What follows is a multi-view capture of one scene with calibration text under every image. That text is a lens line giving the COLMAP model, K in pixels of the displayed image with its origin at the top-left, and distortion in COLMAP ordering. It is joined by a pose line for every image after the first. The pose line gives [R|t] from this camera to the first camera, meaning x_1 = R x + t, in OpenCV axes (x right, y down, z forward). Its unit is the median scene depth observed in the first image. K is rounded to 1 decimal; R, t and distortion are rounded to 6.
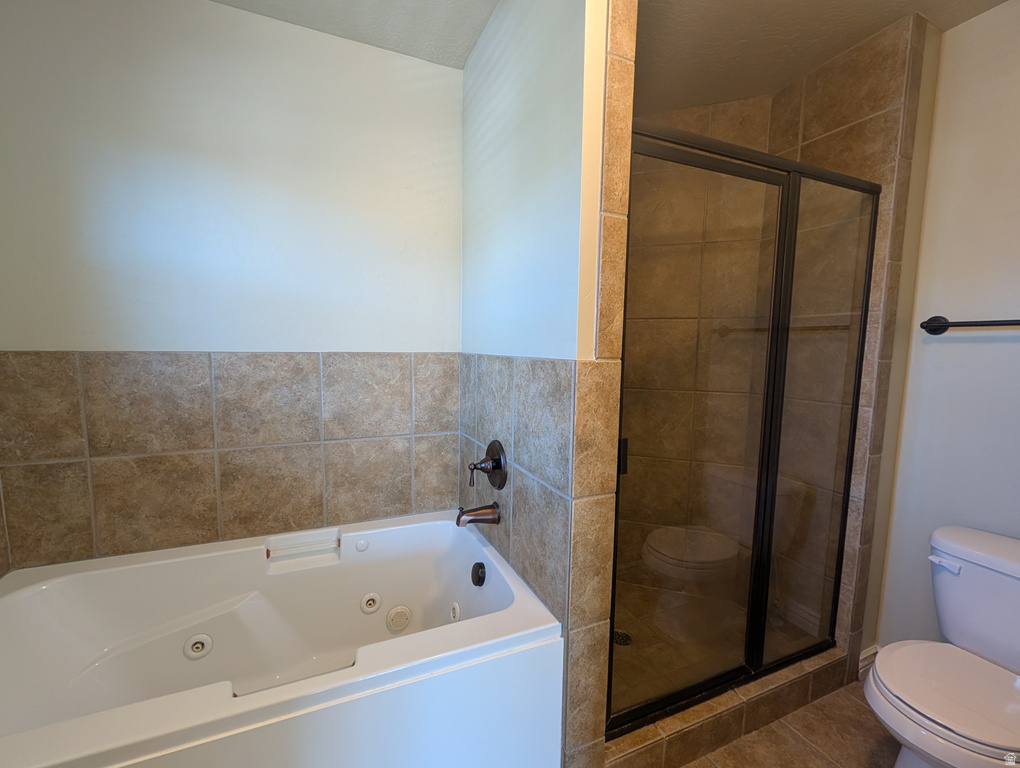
lens RADIAL K [[428.8, 0, 504.0], [0, 428.8, 389.6], [0, 0, 1]] dist [-0.001536, 0.001056]
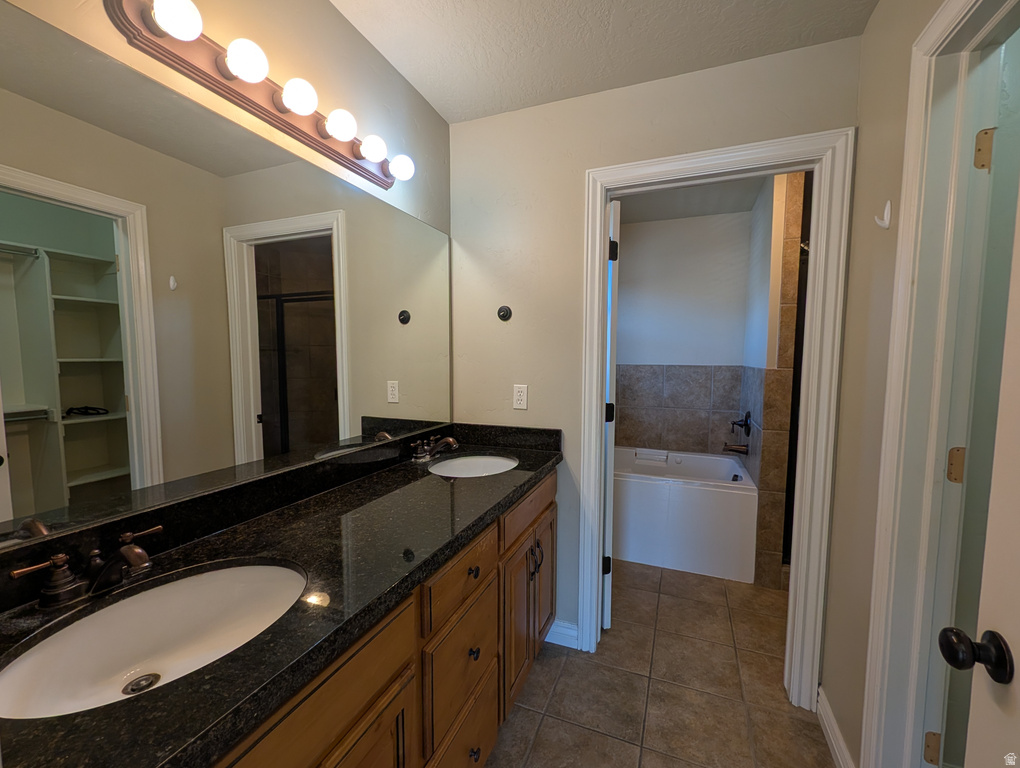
lens RADIAL K [[428.8, 0, 511.4], [0, 428.8, 389.3], [0, 0, 1]] dist [-0.001536, 0.001056]
pose [[0.706963, 0.046630, -0.705711, 0.513992], [-0.070604, 0.997493, -0.004820, 0.093246], [0.703717, 0.053233, 0.708483, -0.984023]]
